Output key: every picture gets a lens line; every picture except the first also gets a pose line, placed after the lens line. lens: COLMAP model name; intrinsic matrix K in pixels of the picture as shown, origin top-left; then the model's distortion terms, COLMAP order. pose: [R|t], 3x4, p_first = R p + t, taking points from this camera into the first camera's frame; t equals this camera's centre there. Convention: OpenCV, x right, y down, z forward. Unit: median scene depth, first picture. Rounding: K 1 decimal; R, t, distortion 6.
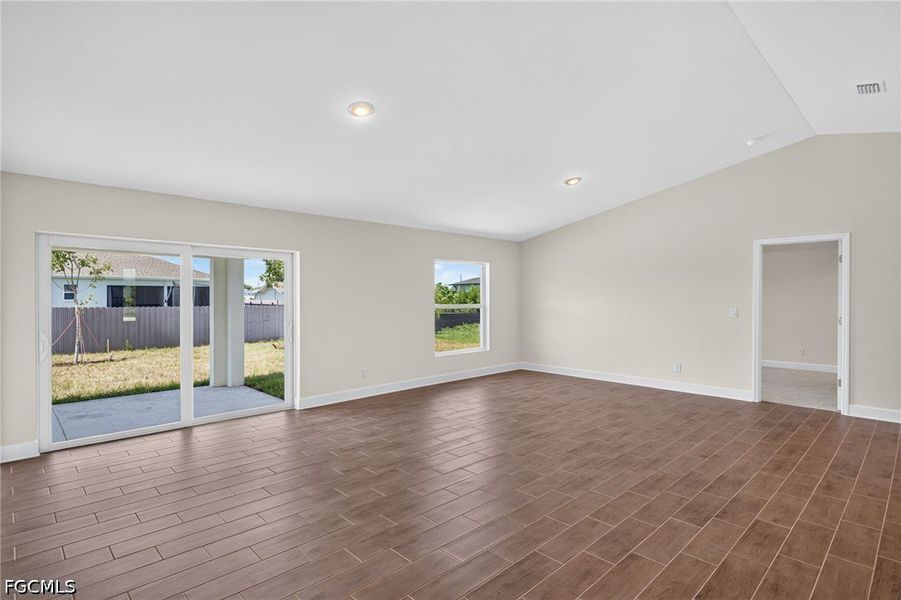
lens RADIAL K [[451.8, 0, 450.5], [0, 451.8, 300.0], [0, 0, 1]] dist [0.010346, -0.000060]
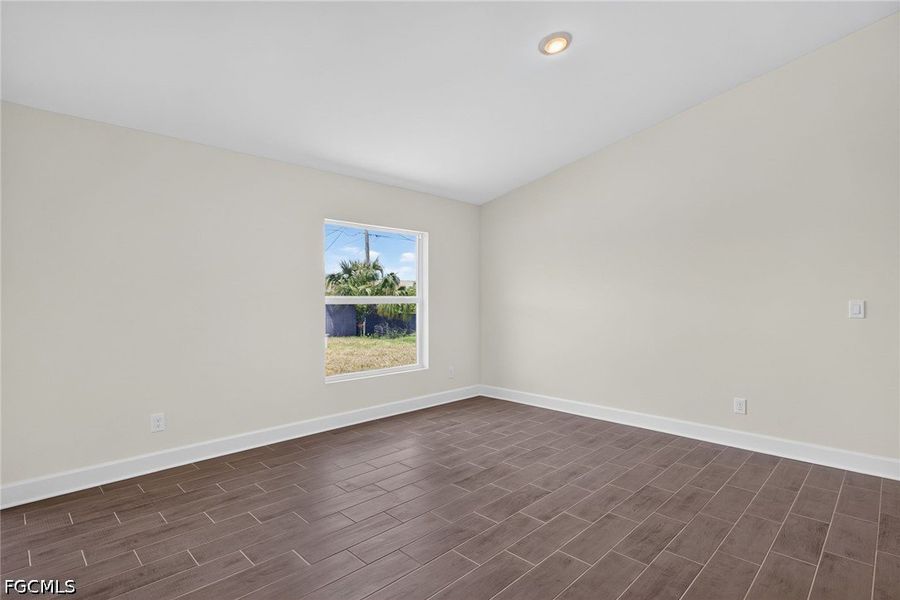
lens RADIAL K [[447.1, 0, 450.0], [0, 447.1, 300.0], [0, 0, 1]] dist [0.003032, 0.000700]
pose [[0.999763, 0.001359, 0.021716, 0.225872], [-0.001331, 0.999998, -0.001307, 0.030820], [-0.021717, 0.001278, 0.999763, 0.795272]]
